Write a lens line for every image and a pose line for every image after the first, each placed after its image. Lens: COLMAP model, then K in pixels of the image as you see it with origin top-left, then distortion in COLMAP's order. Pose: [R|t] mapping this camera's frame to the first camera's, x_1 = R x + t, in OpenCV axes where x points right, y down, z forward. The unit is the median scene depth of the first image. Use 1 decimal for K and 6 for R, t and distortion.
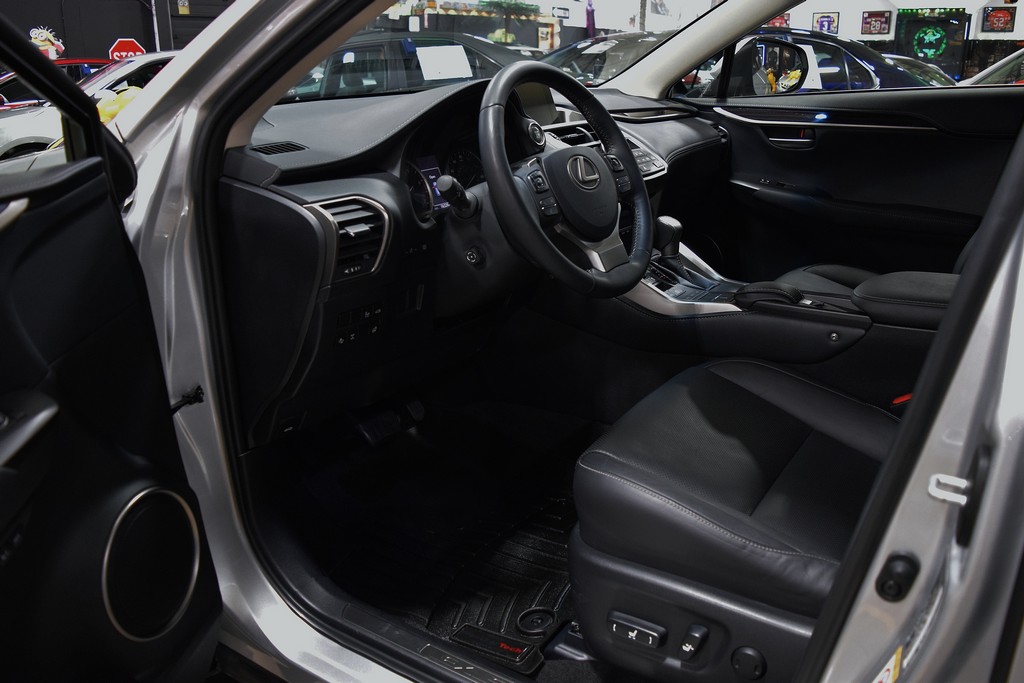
lens RADIAL K [[799.5, 0, 506.2], [0, 799.5, 338.9], [0, 0, 1]] dist [-0.092945, 0.018799]
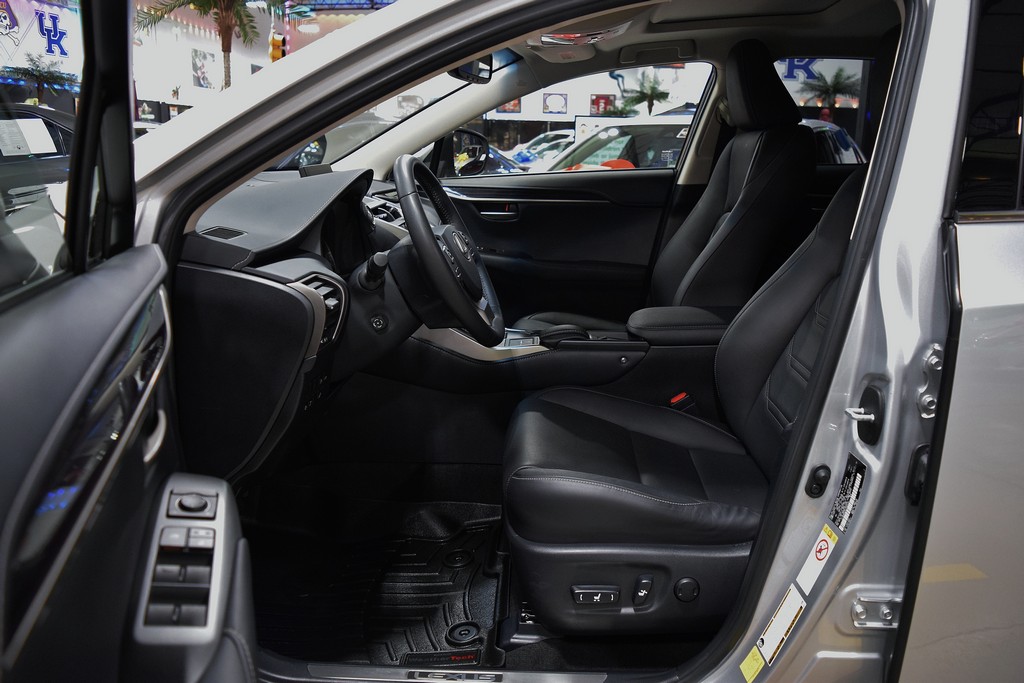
lens RADIAL K [[799.5, 0, 514.8], [0, 799.5, 340.0], [0, 0, 1]] dist [-0.092945, 0.018799]
pose [[0.844894, -0.094770, 0.526472, -0.459435], [0.139627, 0.989134, -0.046022, 0.000189], [-0.516390, 0.112394, 0.848946, -0.056359]]
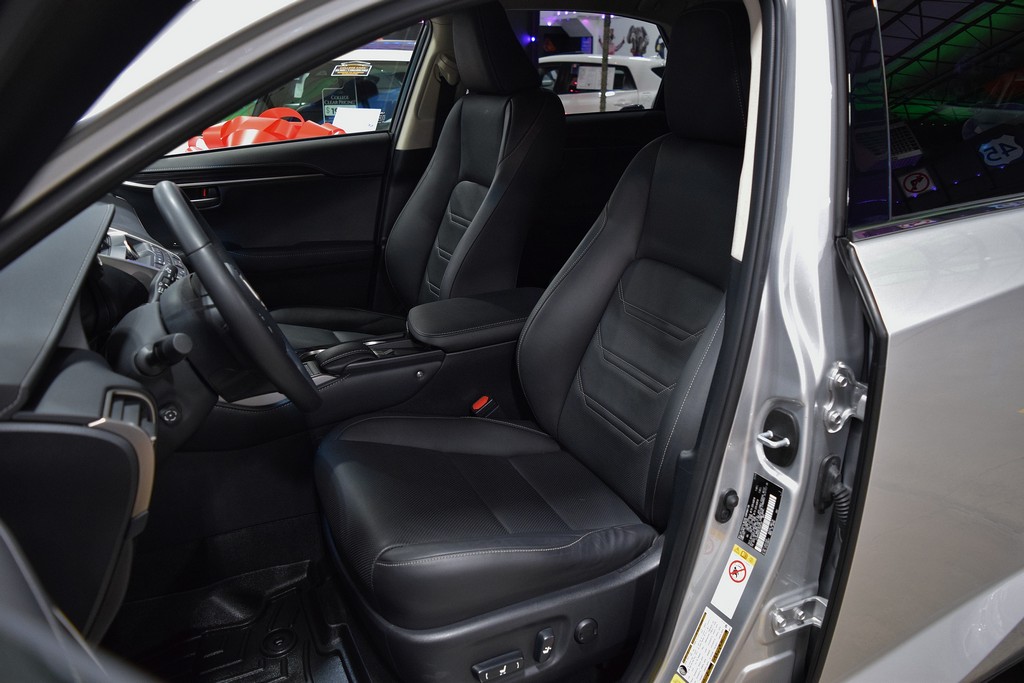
lens RADIAL K [[799.5, 0, 511.0], [0, 799.5, 341.4], [0, 0, 1]] dist [-0.092945, 0.018799]
pose [[0.503185, -0.268462, 0.821421, -0.508070], [0.266099, 0.952472, 0.148287, -0.198121], [-0.822190, 0.143964, 0.550707, 0.219059]]
